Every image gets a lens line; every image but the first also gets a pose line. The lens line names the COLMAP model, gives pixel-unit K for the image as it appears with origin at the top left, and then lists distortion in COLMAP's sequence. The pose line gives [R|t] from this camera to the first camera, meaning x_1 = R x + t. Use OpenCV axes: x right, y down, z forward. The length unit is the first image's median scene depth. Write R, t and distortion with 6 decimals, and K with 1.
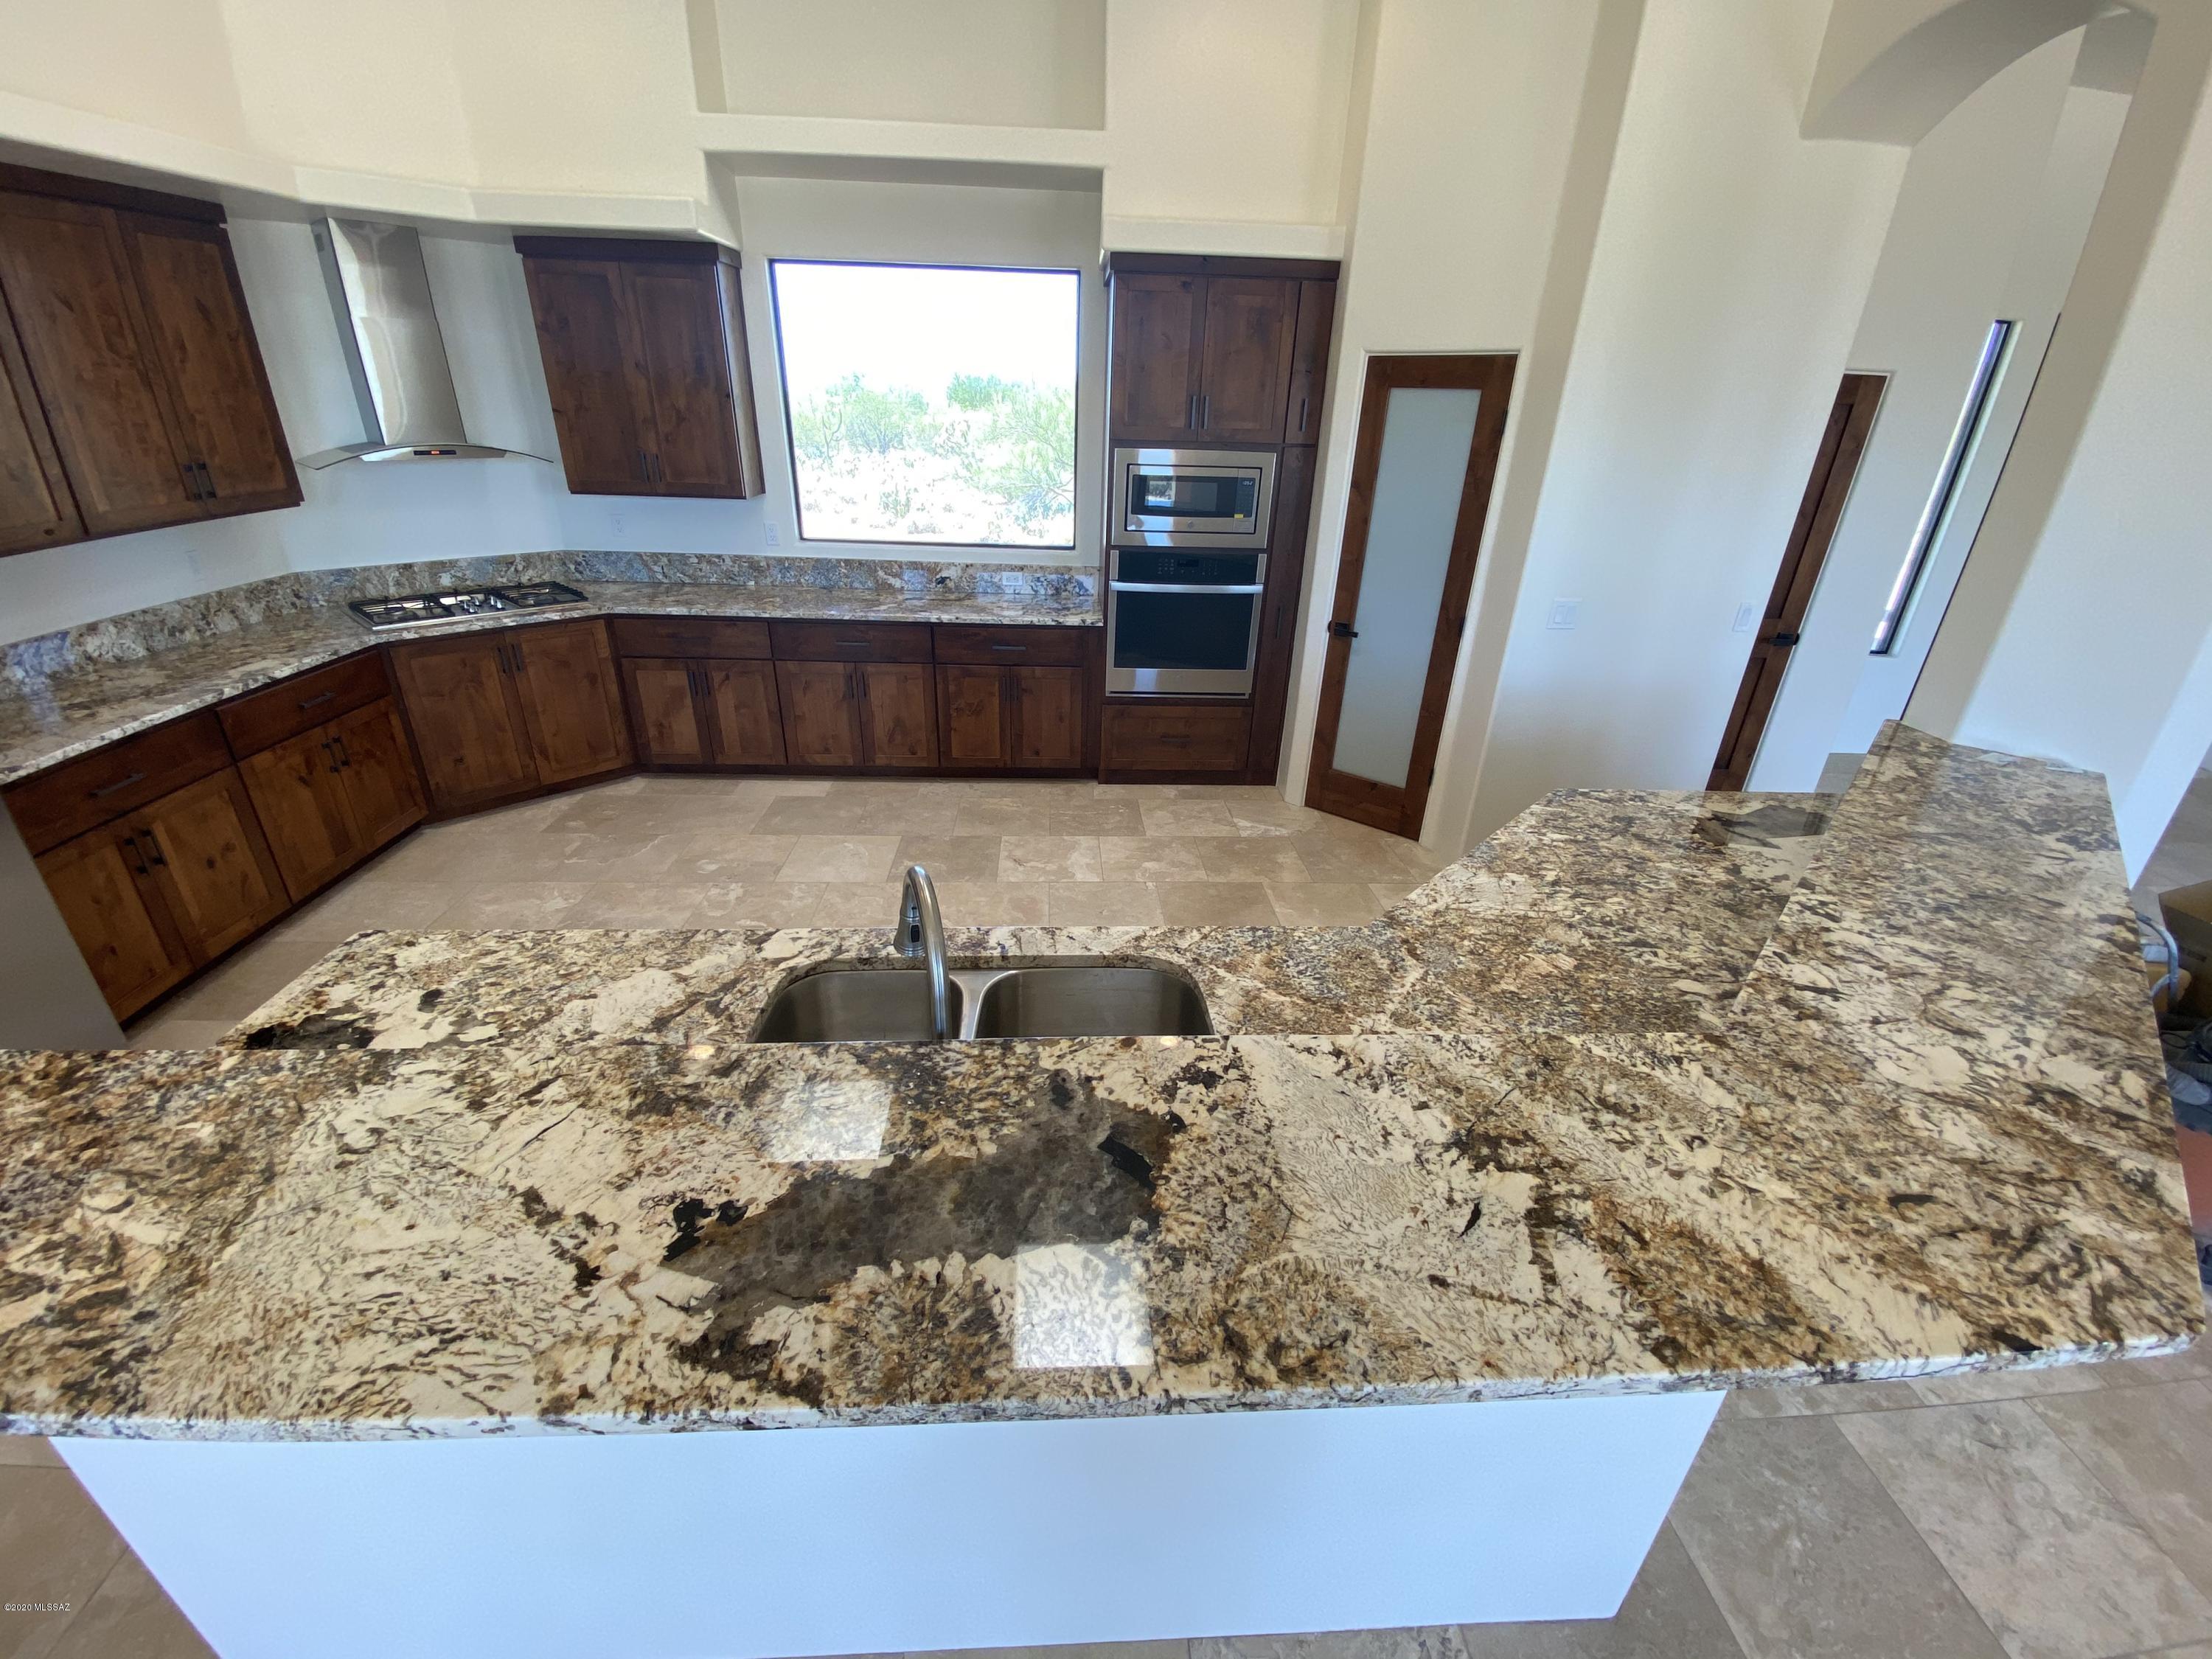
lens RADIAL K [[900.6, 0, 1102.2], [0, 900.6, 831.7], [0, 0, 1]] dist [0.014422, -0.017908]
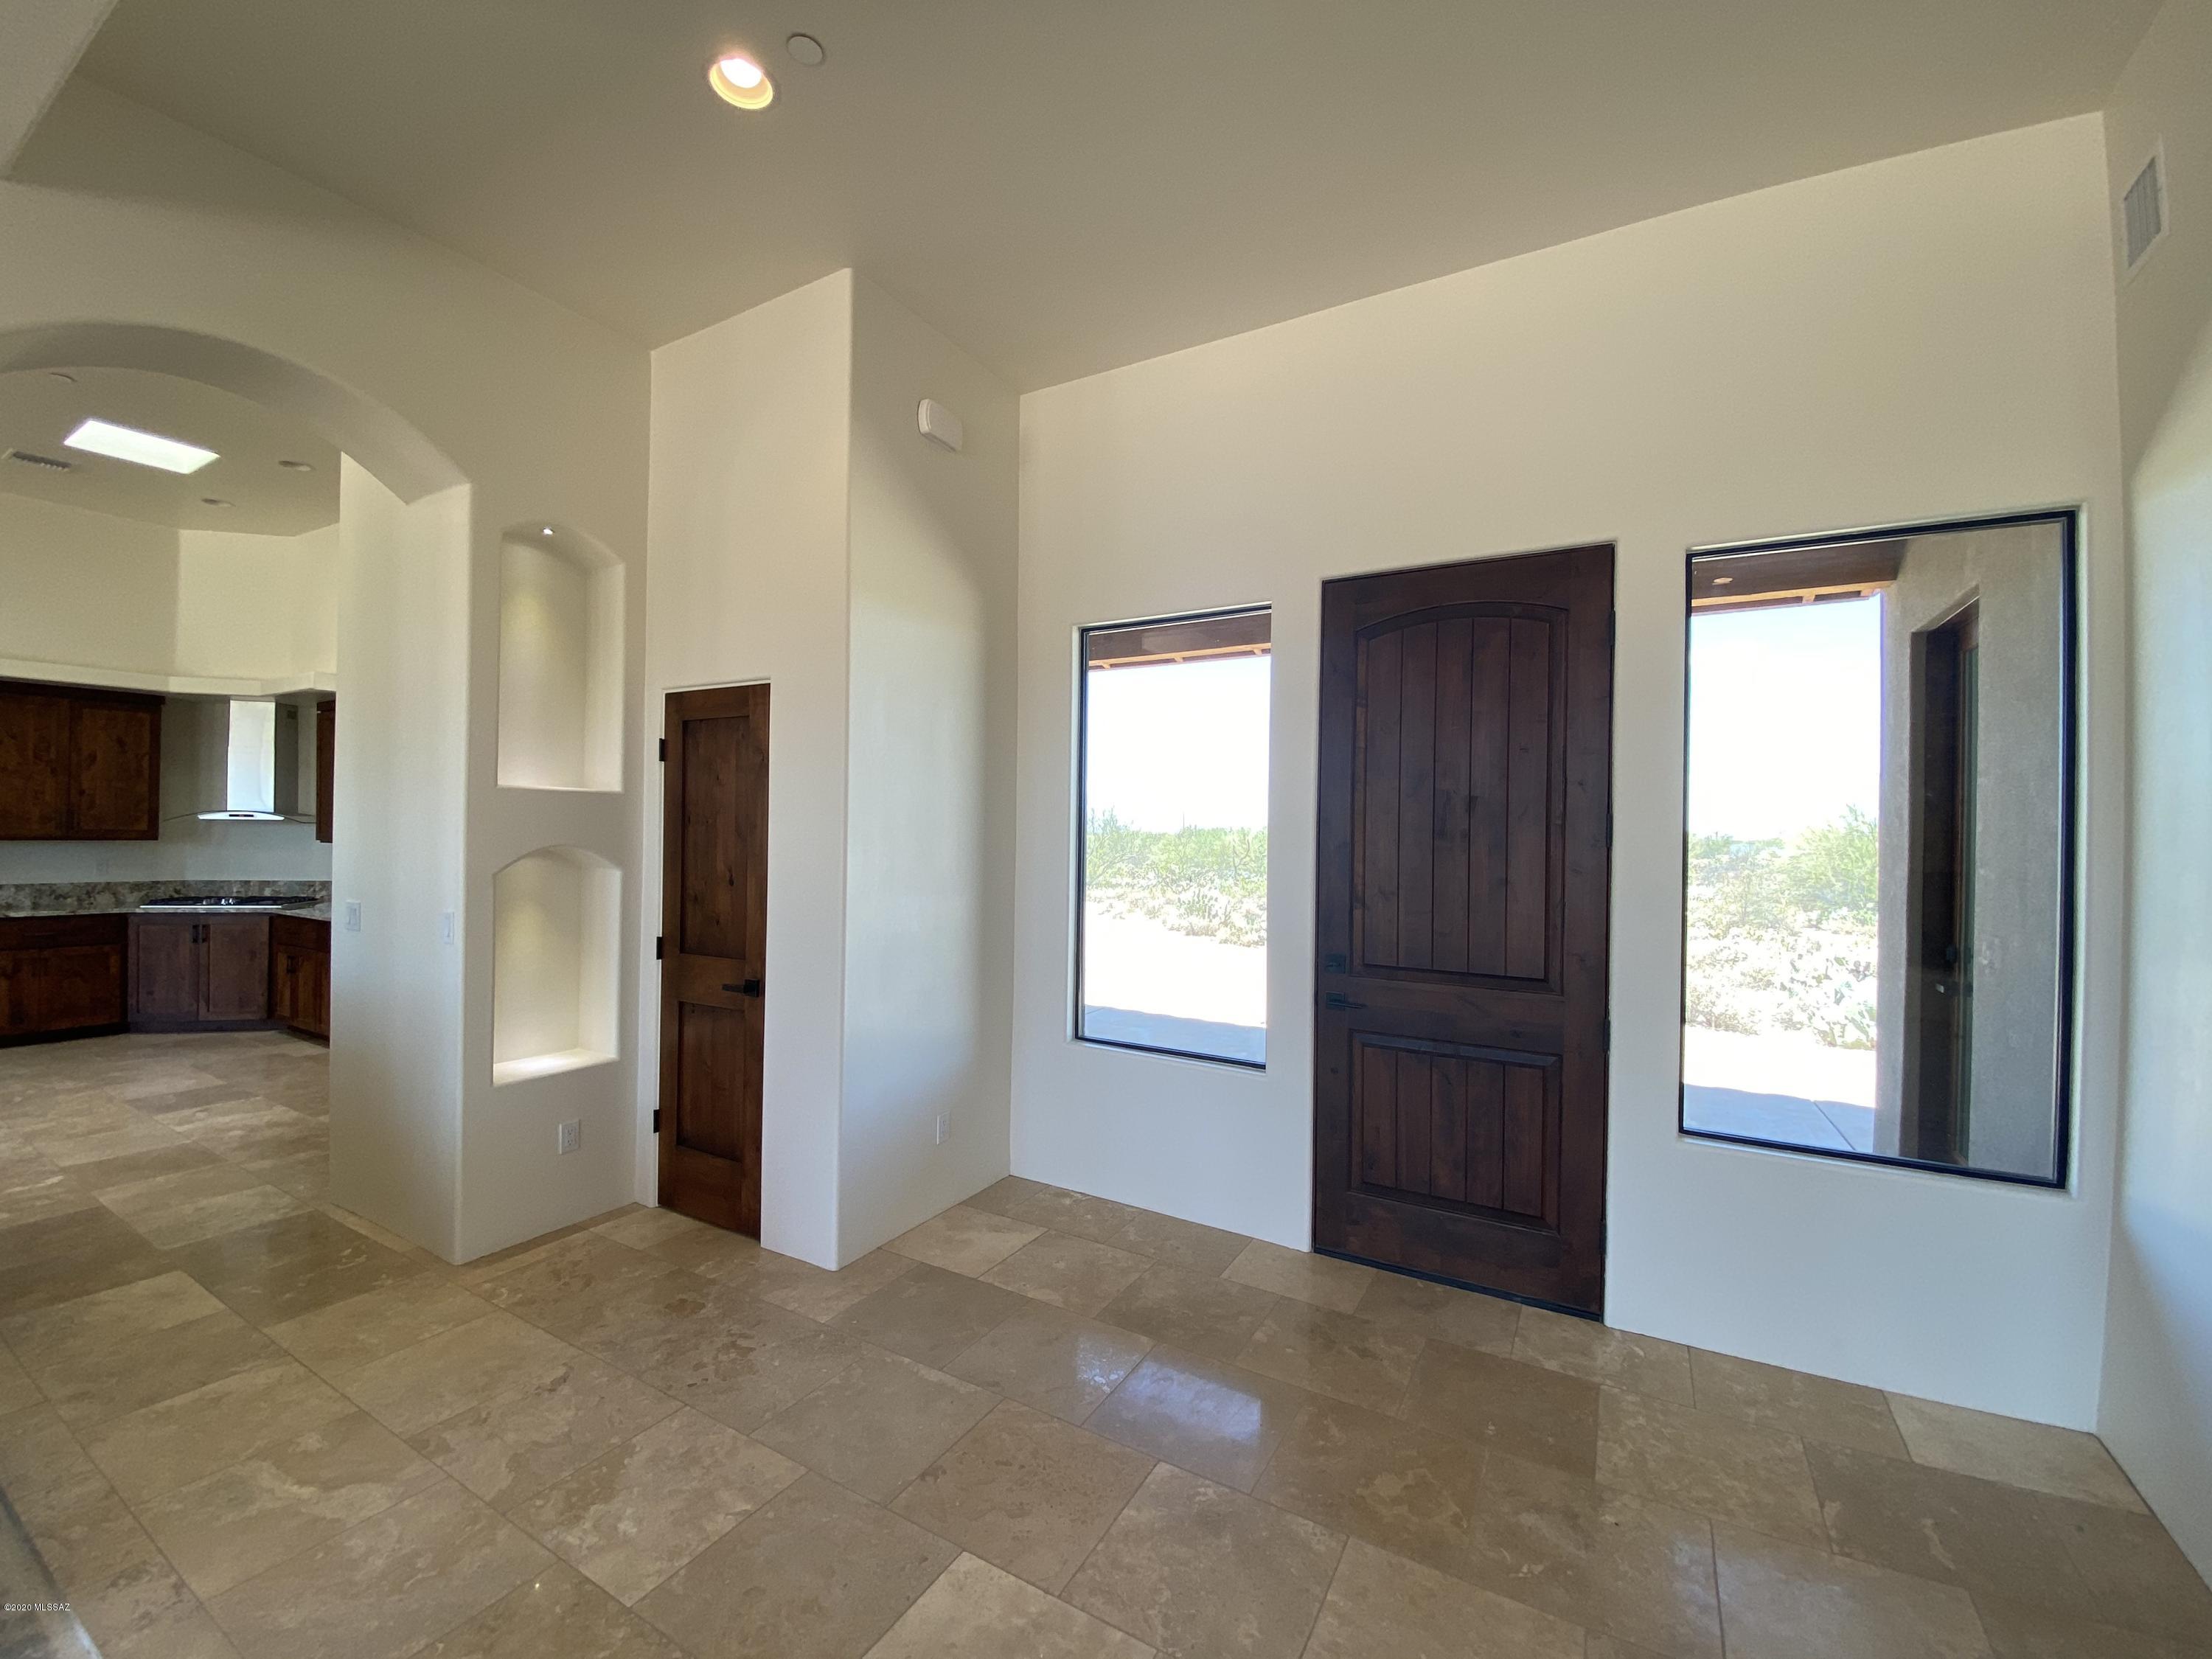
lens RADIAL K [[900.6, 0, 1102.2], [0, 900.6, 831.7], [0, 0, 1]] dist [0.014422, -0.017908]
pose [[0.841706, -0.018386, -0.539624, 1.607884], [-0.220699, 0.900402, -0.374924, -0.120974], [0.492771, 0.434670, 0.753816, 0.558672]]
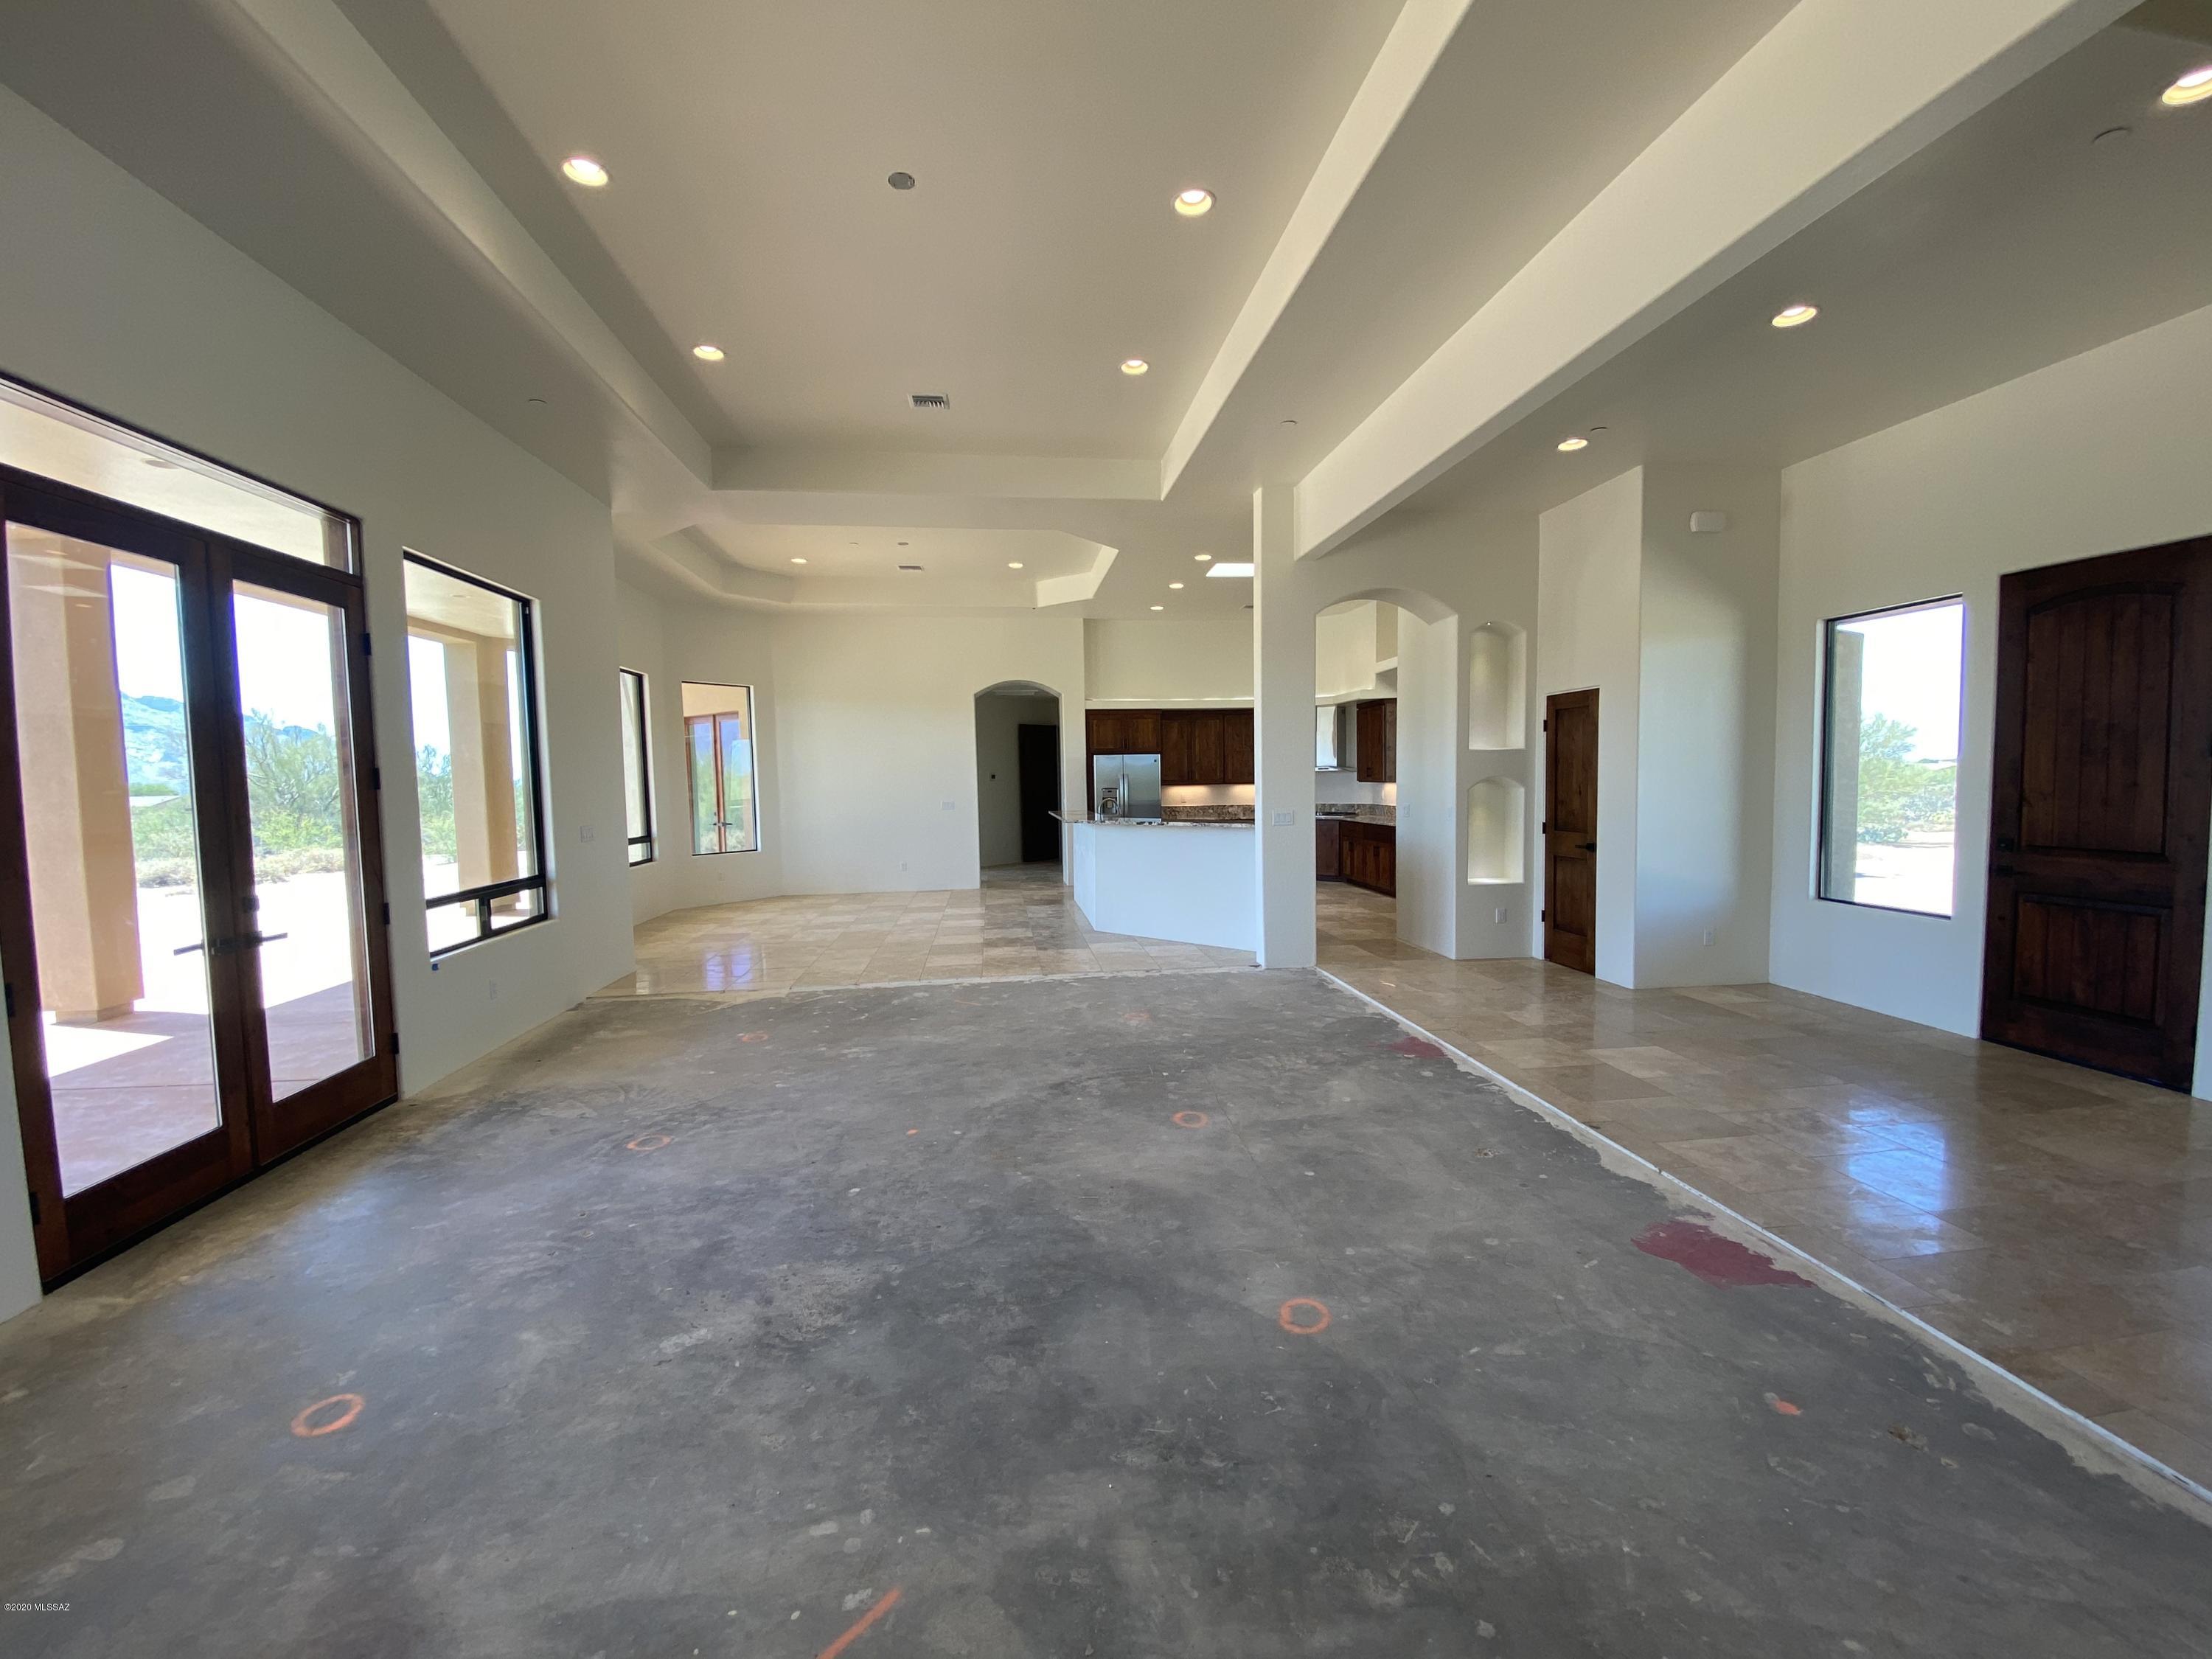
lens RADIAL K [[900.6, 0, 1102.2], [0, 900.6, 831.7], [0, 0, 1]] dist [0.014422, -0.017908]
pose [[0.072868, 0.029911, -0.996893, 2.481034], [-0.407486, 0.913208, -0.002385, 0.116968], [0.910300, 0.406393, 0.078732, 0.131295]]
